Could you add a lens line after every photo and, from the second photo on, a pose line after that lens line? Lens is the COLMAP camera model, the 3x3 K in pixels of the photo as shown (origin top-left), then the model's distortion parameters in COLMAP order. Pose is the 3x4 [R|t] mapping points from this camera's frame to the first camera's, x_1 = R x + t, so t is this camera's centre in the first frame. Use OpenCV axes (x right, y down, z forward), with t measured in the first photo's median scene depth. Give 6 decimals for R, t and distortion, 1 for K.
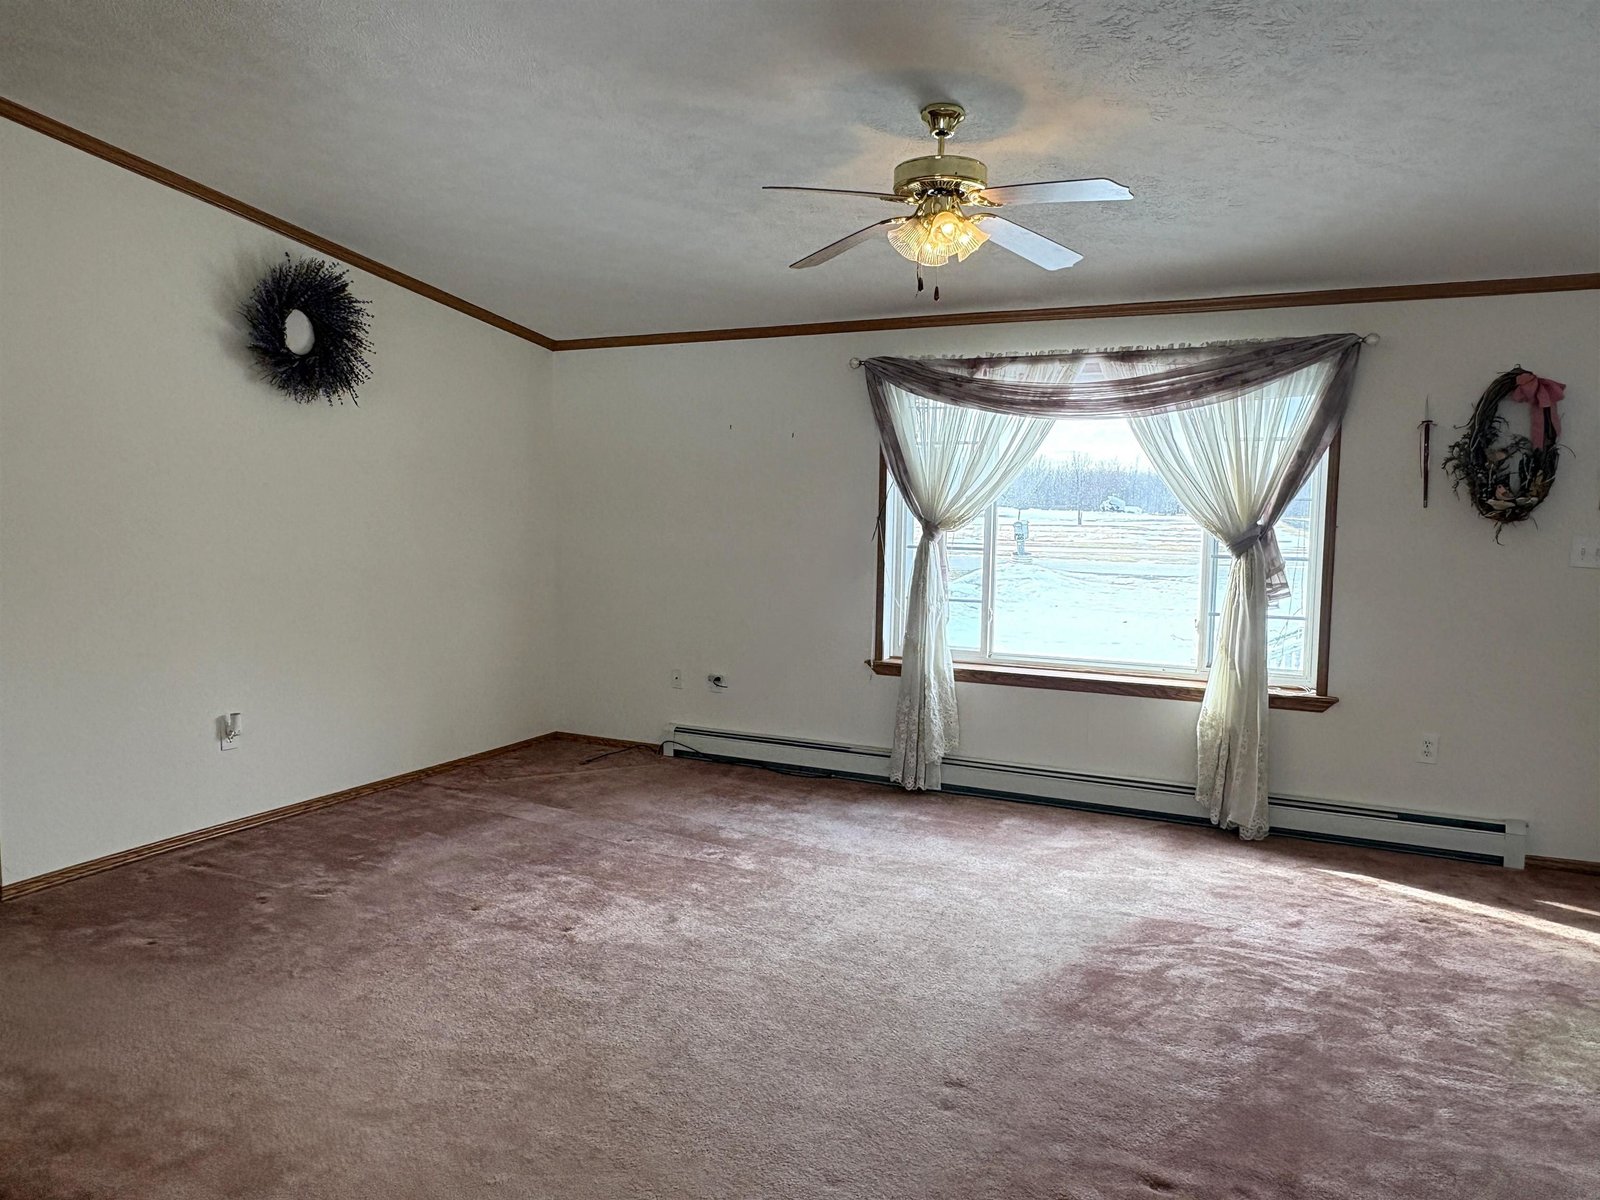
lens RADIAL K [[1162.3, 0, 800.0], [0, 1162.3, 600.0], [0, 0, 1]] dist [0.026516, -0.000320]
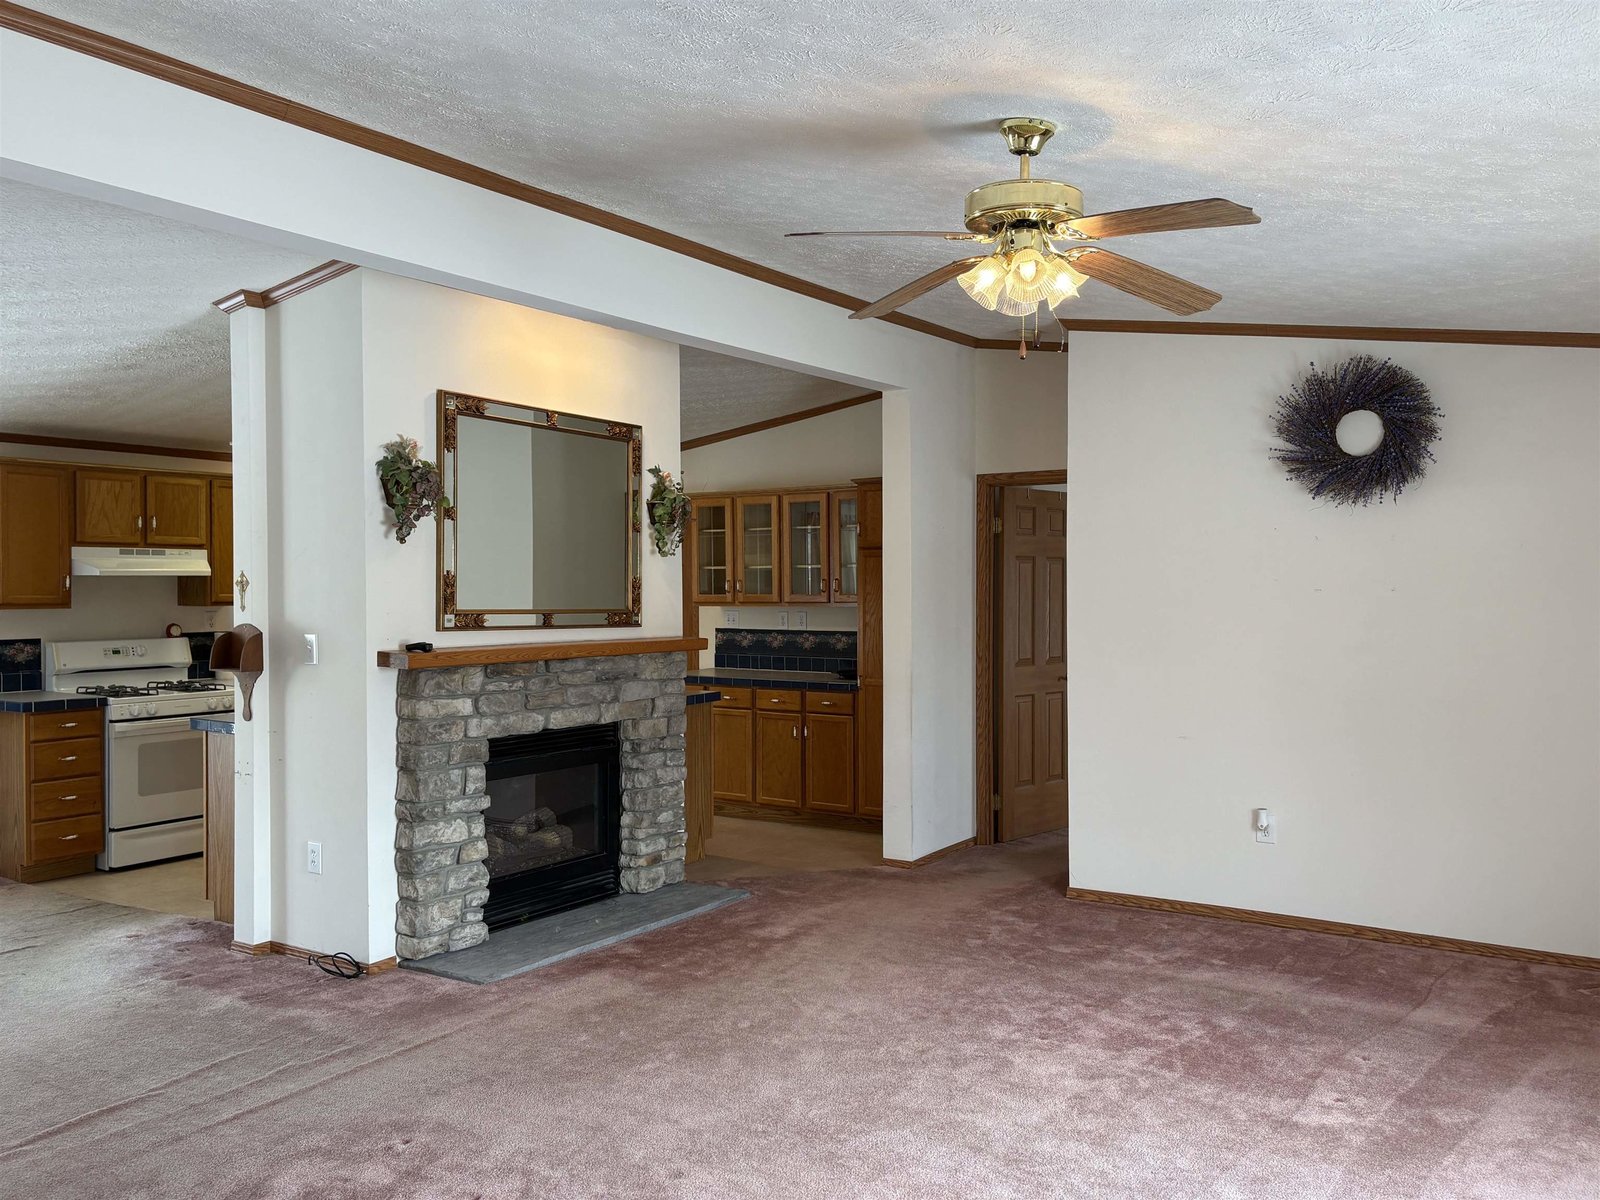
lens RADIAL K [[1297.6, 0, 721.8], [0, 1297.6, 597.4], [0, 0, 1]] dist [0.054536, -0.006837]
pose [[-0.169937, -0.001085, -0.985454, 0.781196], [-0.076341, 0.997009, 0.012067, -0.071075], [0.982493, 0.077281, -0.169512, 0.726286]]
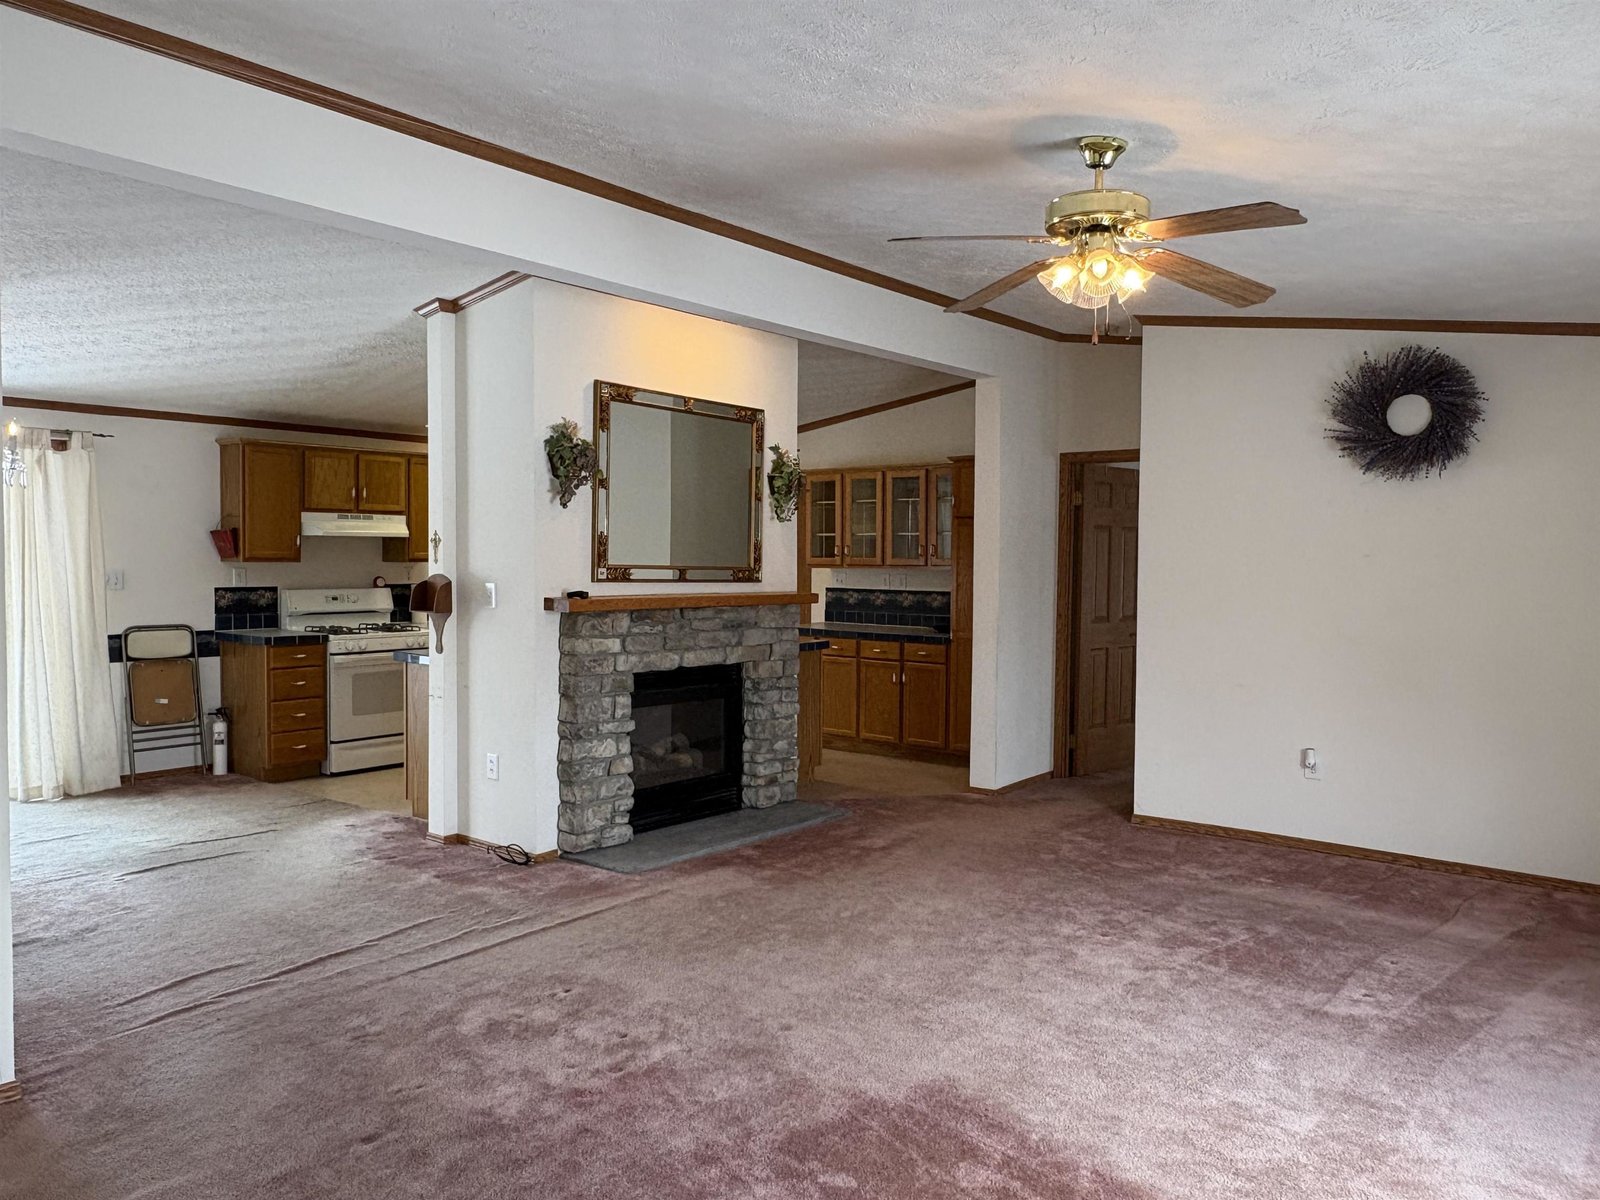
lens RADIAL K [[1128.9, 0, 724.2], [0, 1128.9, 591.4], [0, 0, 1]] dist [0.023395, 0.001583]
pose [[-0.263787, 0.017980, -0.964413, 0.805466], [-0.085774, 0.995428, 0.042020, -0.060850], [0.960760, 0.093806, -0.261039, 0.733144]]
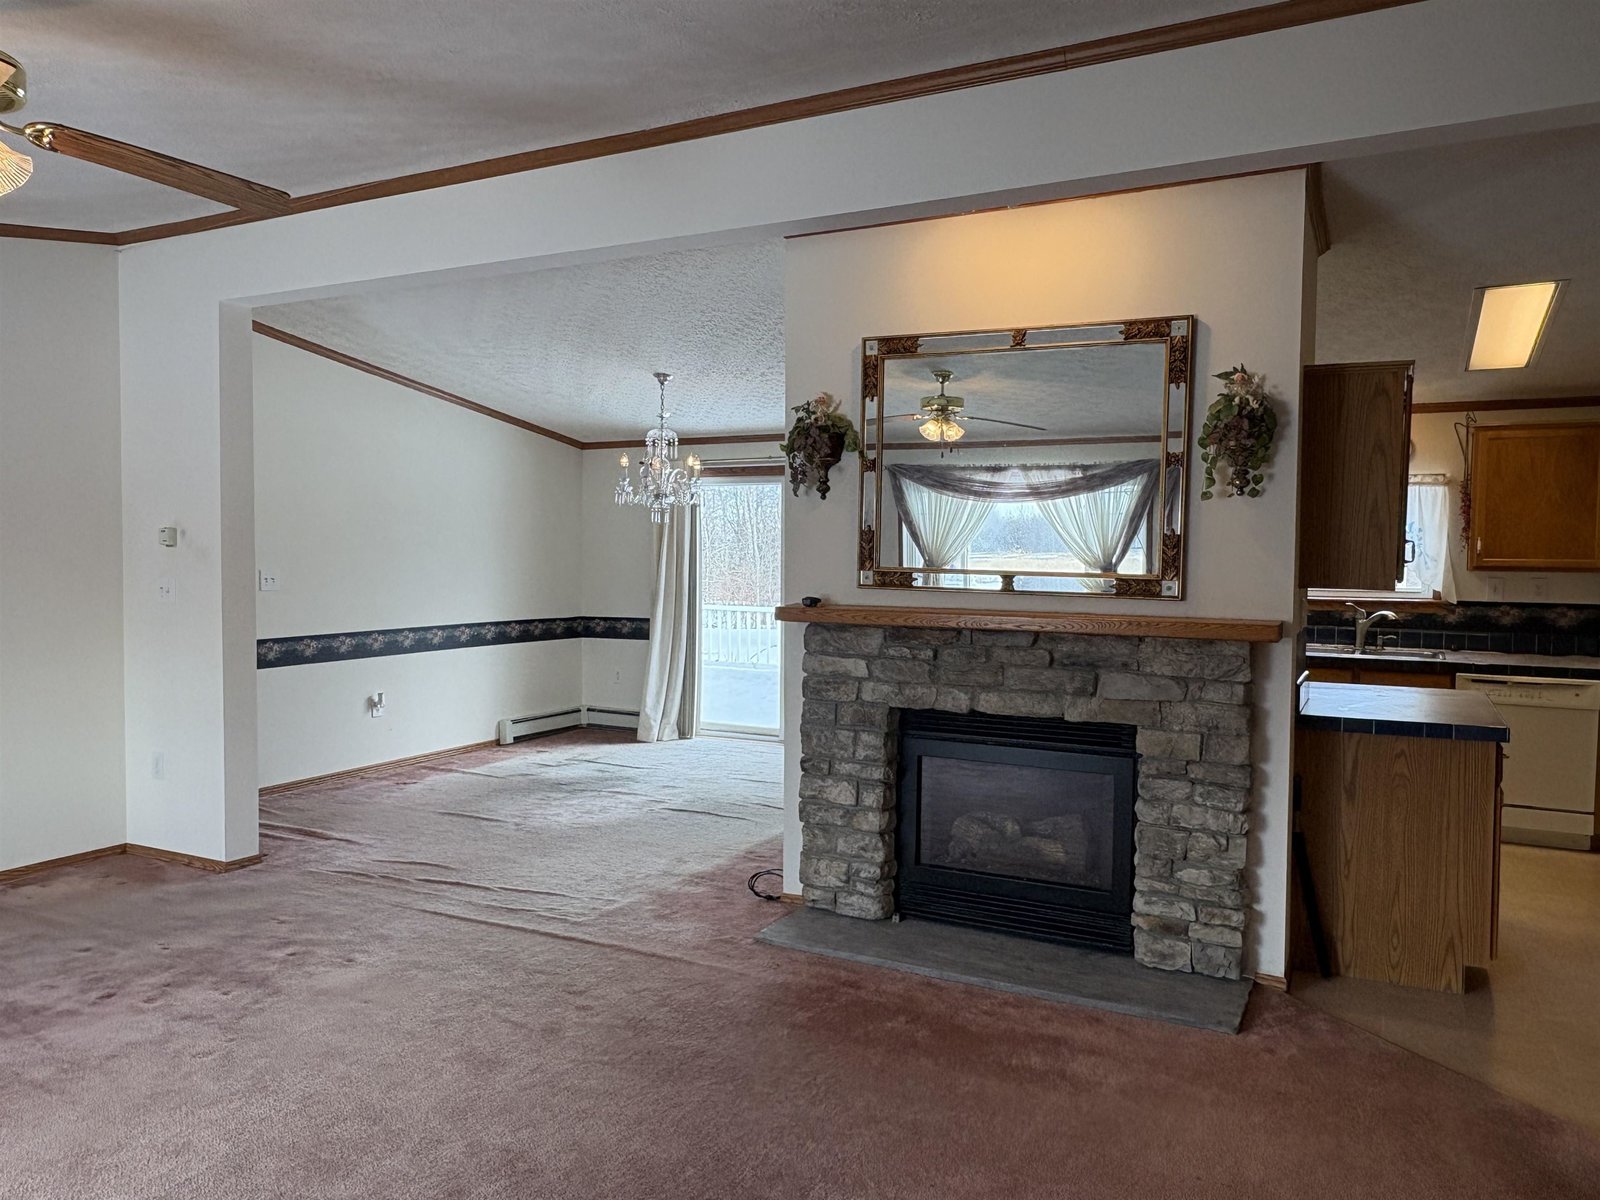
lens RADIAL K [[1162.3, 0, 800.0], [0, 1162.3, 600.0], [0, 0, 1]] dist [0.026516, -0.000320]
pose [[-0.999827, -0.017525, 0.006275, -0.234459], [-0.016539, 0.991034, 0.132581, -0.127263], [-0.008543, 0.132454, -0.991152, 1.260951]]
